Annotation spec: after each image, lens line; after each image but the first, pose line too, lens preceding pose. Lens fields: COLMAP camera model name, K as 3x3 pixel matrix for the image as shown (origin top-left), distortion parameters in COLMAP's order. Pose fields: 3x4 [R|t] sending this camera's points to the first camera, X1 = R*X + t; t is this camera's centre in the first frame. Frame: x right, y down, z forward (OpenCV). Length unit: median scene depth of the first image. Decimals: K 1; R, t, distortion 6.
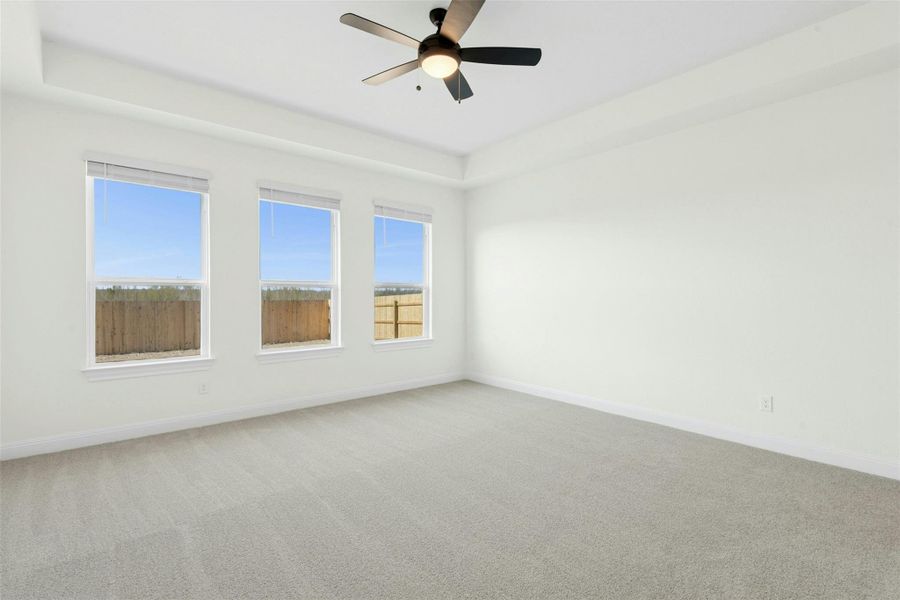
lens RADIAL K [[418.8, 0, 450.0], [0, 418.8, 300.0], [0, 0, 1]] dist [0.001254, -0.000060]
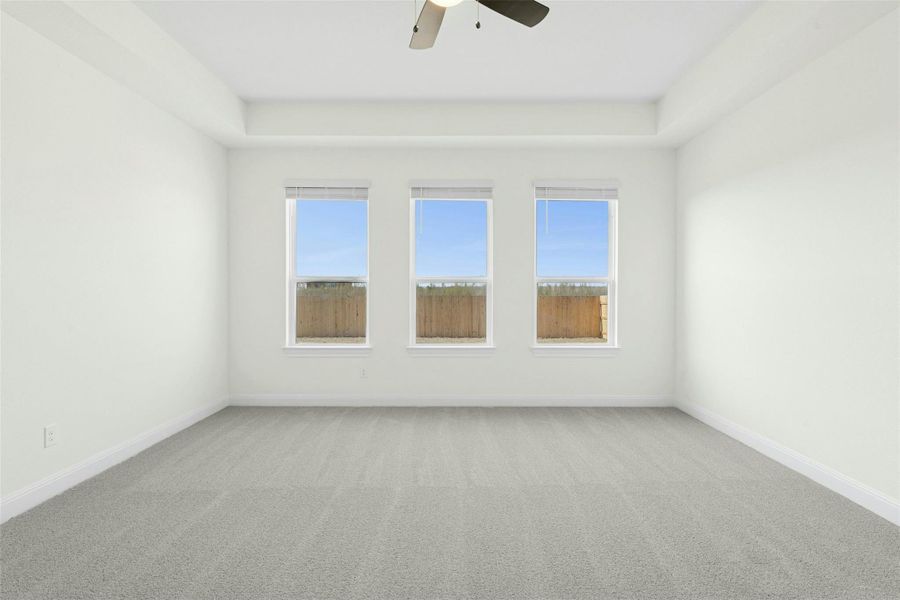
lens RADIAL K [[421.4, 0, 446.6], [0, 421.4, 299.0], [0, 0, 1]] dist [0.019109, -0.000171]
pose [[0.763054, 0.015016, -0.646160, 0.074422], [-0.010332, 0.999886, 0.011036, -0.001096], [0.646252, -0.001745, 0.763122, 0.064322]]
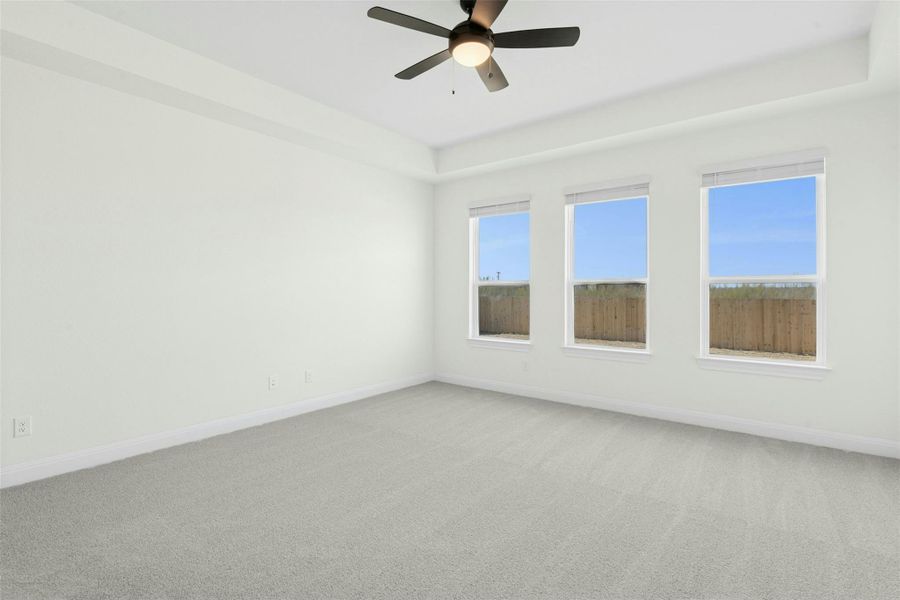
lens RADIAL K [[418.8, 0, 450.0], [0, 418.8, 300.0], [0, 0, 1]] dist [0.001254, -0.000060]
pose [[0.218029, 0.019857, -0.975740, 0.140056], [-0.015059, 0.999742, 0.016980, -0.001873], [0.975826, 0.010992, 0.218272, 0.117402]]
